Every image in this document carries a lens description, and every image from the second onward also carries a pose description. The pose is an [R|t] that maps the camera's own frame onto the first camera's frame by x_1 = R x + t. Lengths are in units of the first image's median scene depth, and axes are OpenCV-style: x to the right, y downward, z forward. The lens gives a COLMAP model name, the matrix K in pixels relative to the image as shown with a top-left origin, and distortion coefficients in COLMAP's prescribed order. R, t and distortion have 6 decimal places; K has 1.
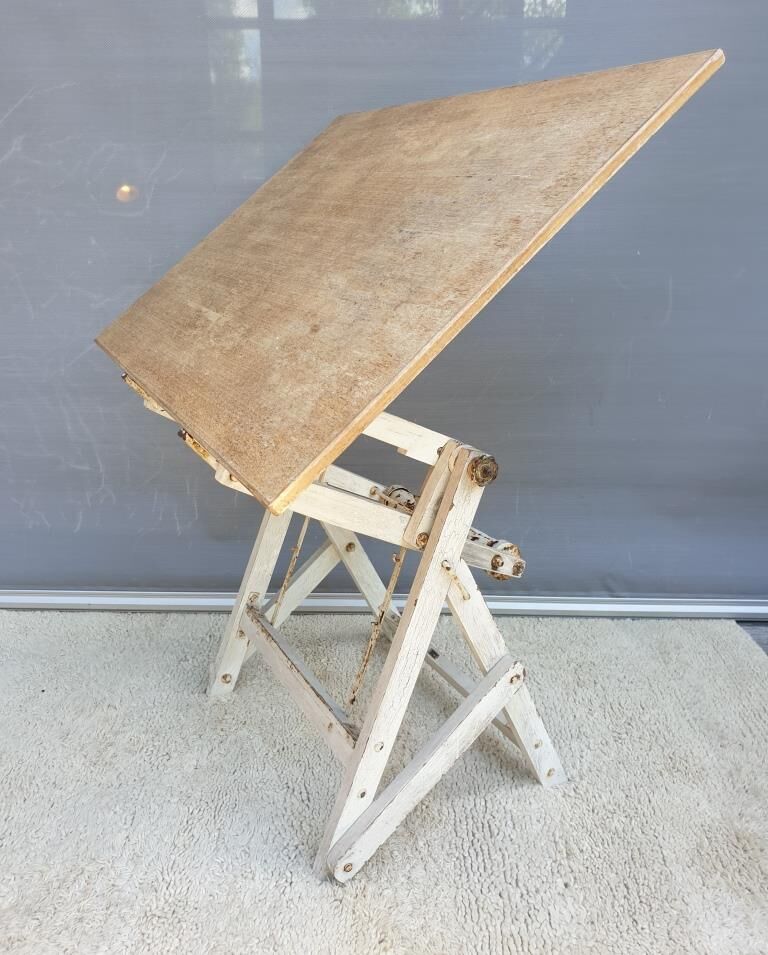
lens RADIAL K [[799.2, 0, 388.9], [0, 799.2, 451.7], [0, 0, 1]] dist [-0.011902, 0.051259]
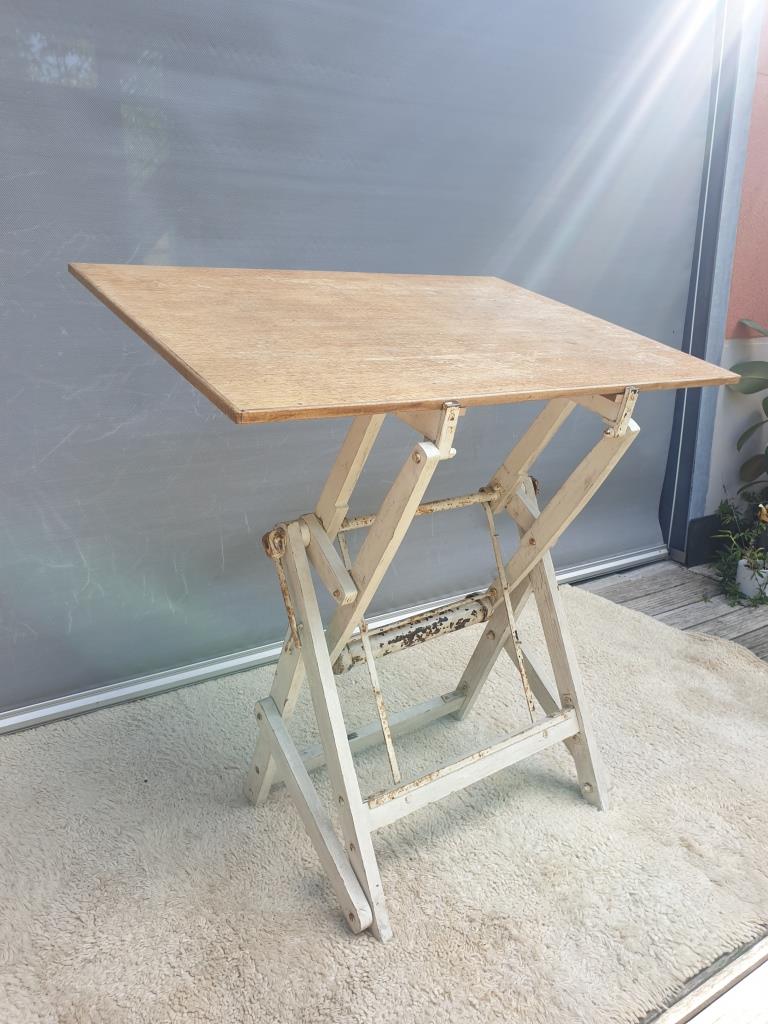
lens RADIAL K [[793.6, 0, 389.2], [0, 793.6, 516.4], [0, 0, 1]] dist [-0.003460, 0.037925]
pose [[0.826292, -0.156665, 0.541016, -0.799759], [0.154898, 0.986707, 0.049151, -0.036511], [-0.541524, 0.043189, 0.839575, -0.021282]]
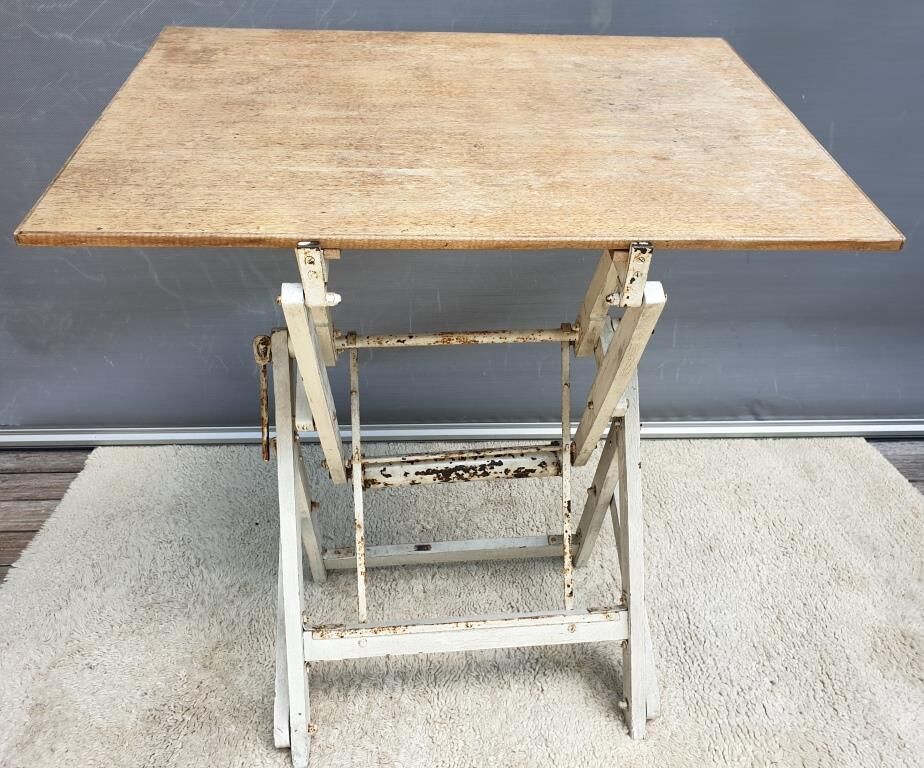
lens RADIAL K [[793.0, 0, 470.2], [0, 793.0, 368.0], [0, 0, 1]] dist [-0.020448, 0.061652]
pose [[0.998345, -0.020578, 0.053710, -0.236434], [0.011429, 0.986161, 0.165396, -0.101334], [-0.056370, -0.164508, 0.984764, -0.049315]]
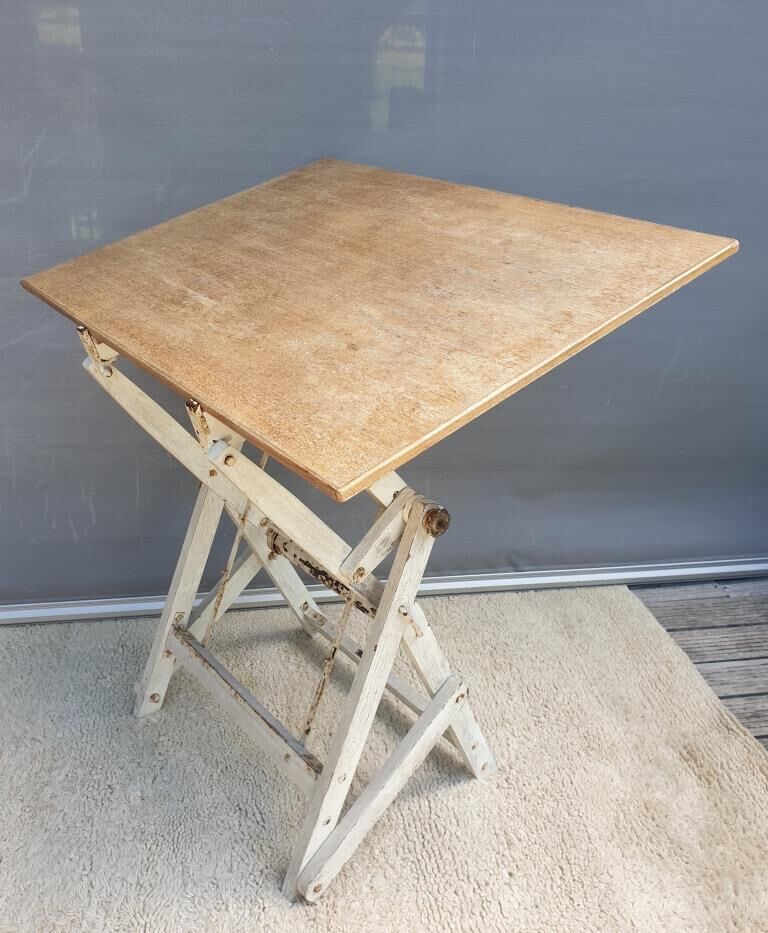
lens RADIAL K [[869.6, 0, 389.4], [0, 869.6, 438.0], [0, 0, 1]] dist [0.011386, 0.000000]
pose [[0.981406, -0.044932, 0.186613, -0.123935], [0.022859, 0.992656, 0.118793, -0.183165], [-0.190580, -0.112318, 0.975225, -0.079785]]
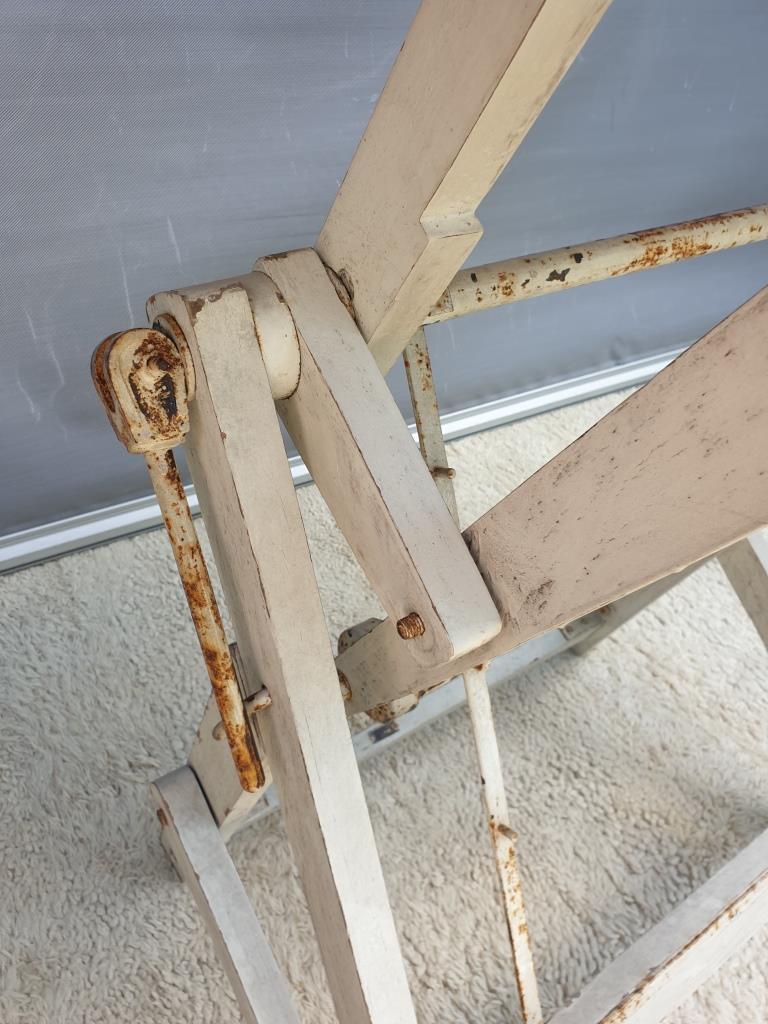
lens RADIAL K [[793.6, 0, 383.4], [0, 793.6, 519.5], [0, 0, 1]] dist [-0.003460, 0.037925]
pose [[0.835979, -0.299488, 0.459833, -0.468774], [0.113276, 0.914077, 0.389399, -0.023071], [-0.536943, -0.273442, 0.798074, 0.616315]]
